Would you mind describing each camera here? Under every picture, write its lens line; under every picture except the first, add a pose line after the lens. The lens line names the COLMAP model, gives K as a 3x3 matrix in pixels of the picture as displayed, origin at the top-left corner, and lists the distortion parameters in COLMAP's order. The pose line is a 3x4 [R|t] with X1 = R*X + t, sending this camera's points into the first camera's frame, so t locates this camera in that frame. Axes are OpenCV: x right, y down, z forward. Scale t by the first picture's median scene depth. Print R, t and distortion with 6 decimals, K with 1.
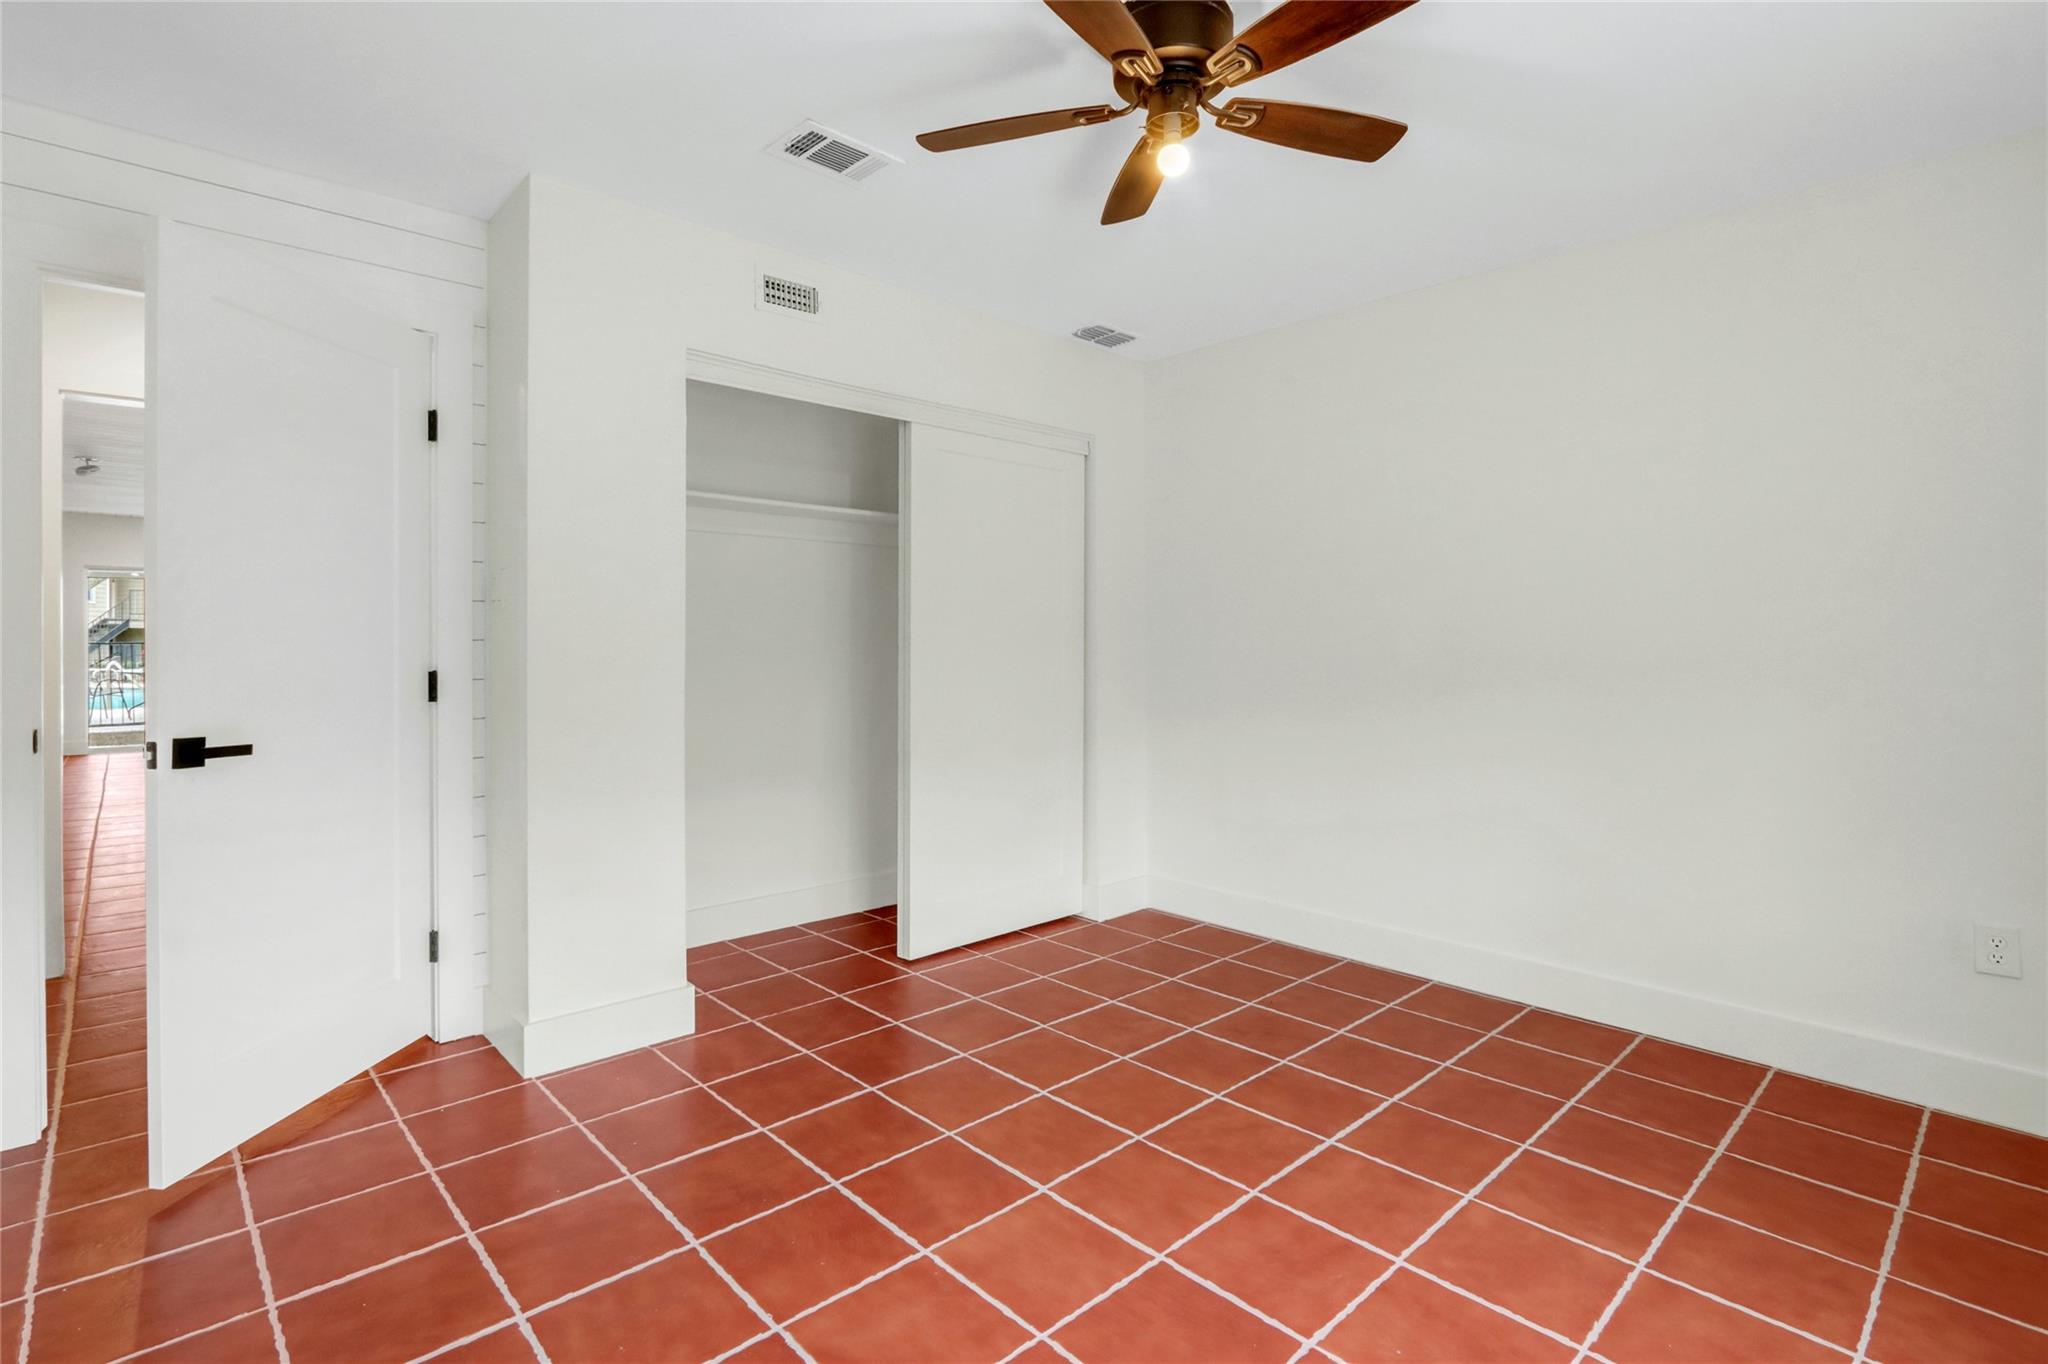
lens RADIAL K [[990.3, 0, 1023.2], [0, 990.3, 669.4], [0, 0, 1]] dist [0.002394, -0.000090]
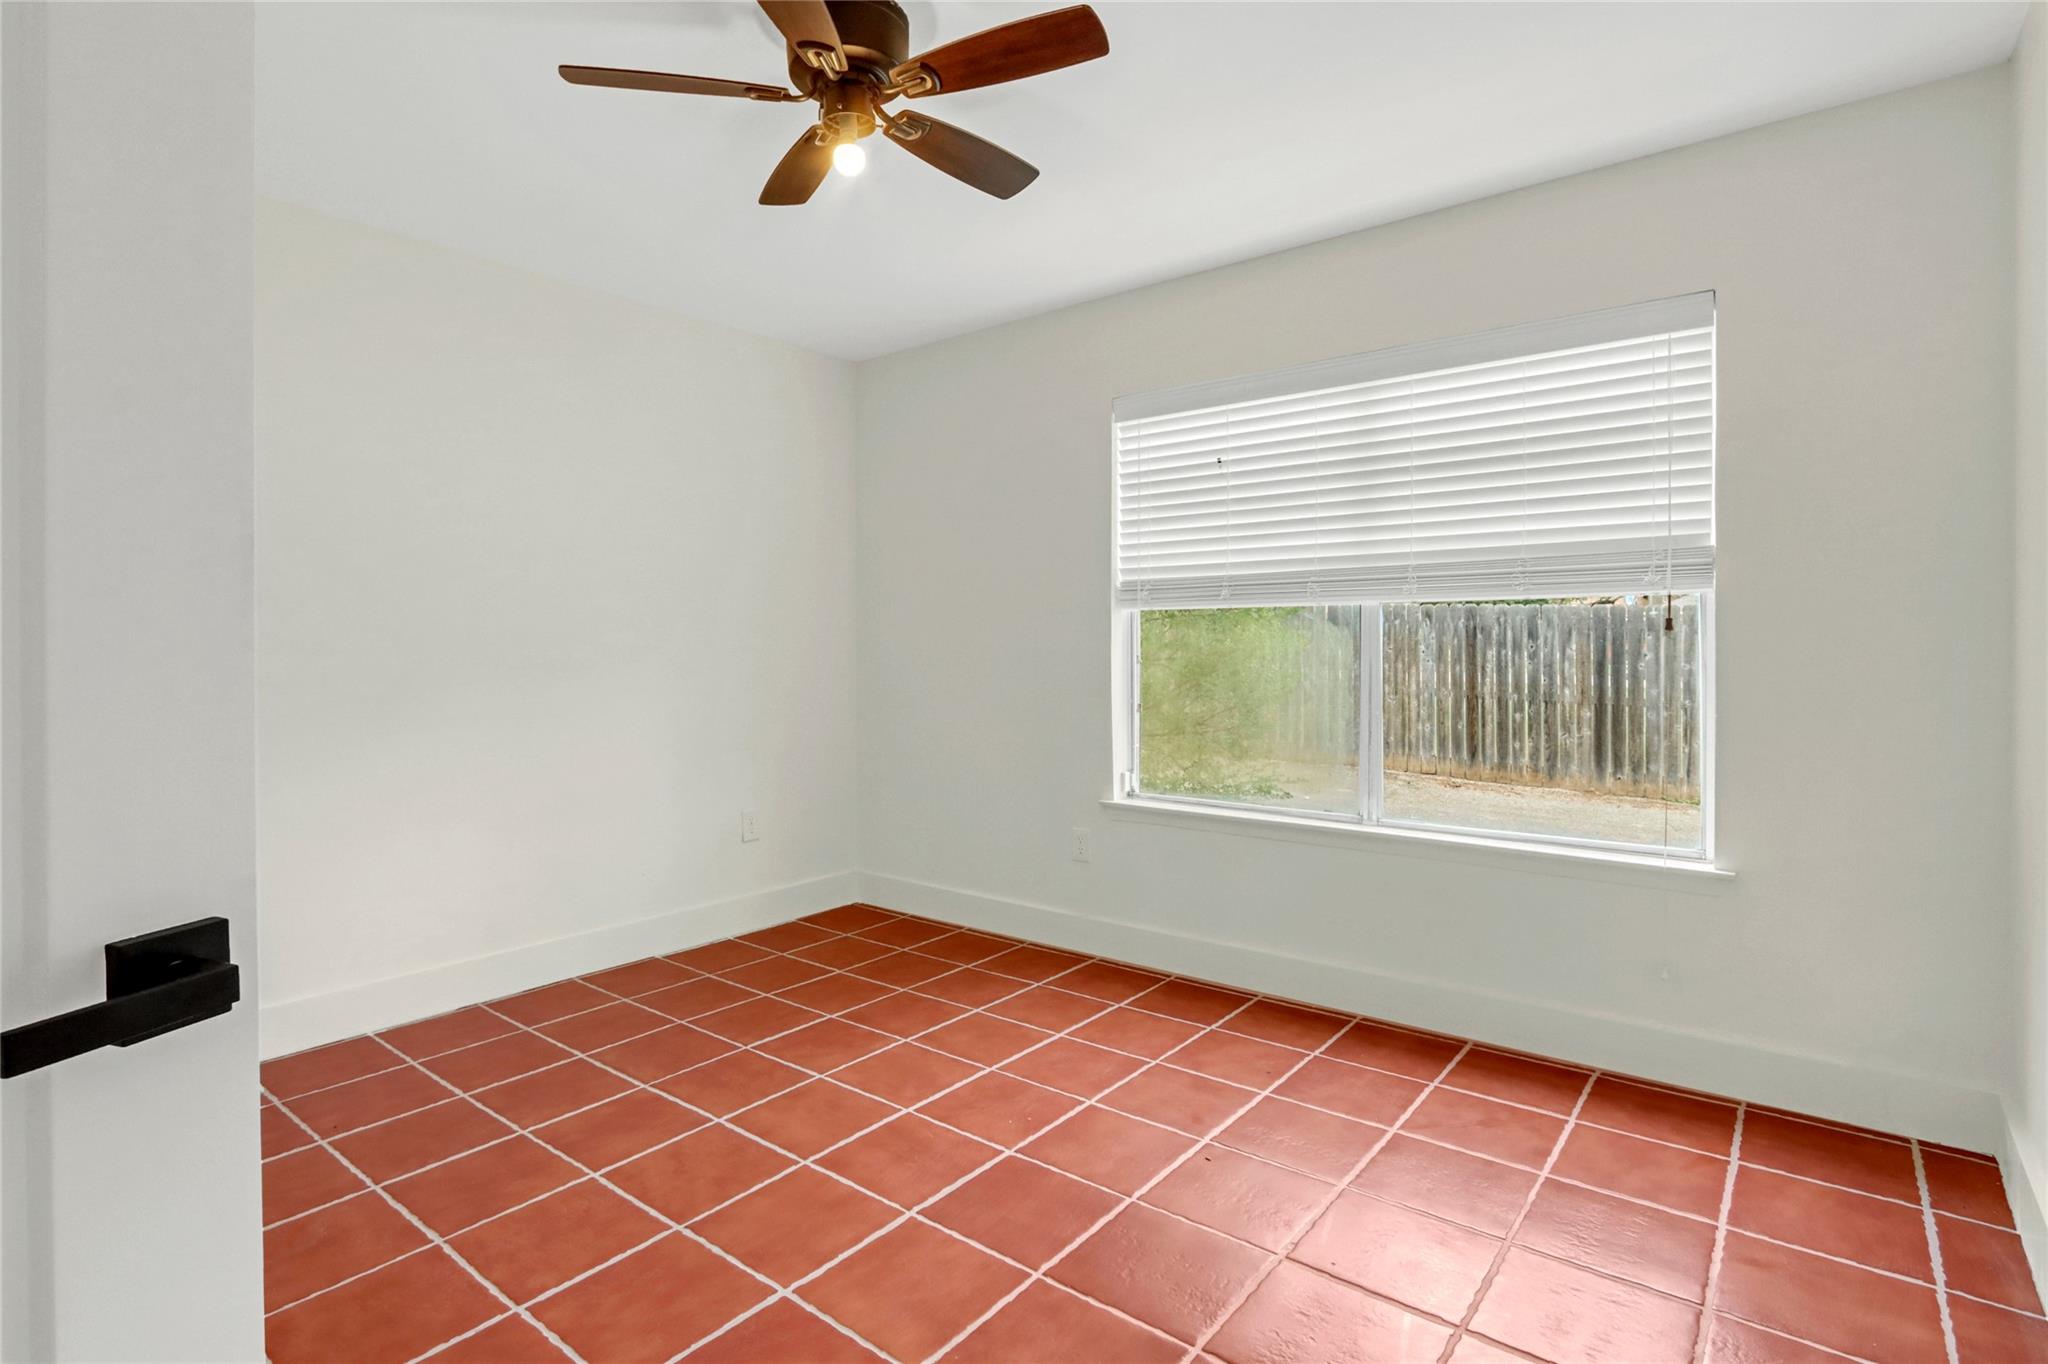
lens RADIAL K [[990.3, 0, 1024.5], [0, 990.3, 667.4], [0, 0, 1]] dist [0.002394, -0.000090]
pose [[-0.140553, -0.022121, 0.989826, -0.738955], [0.025459, 0.999339, 0.025948, -0.007736], [-0.989746, 0.028847, -0.139897, 0.825724]]
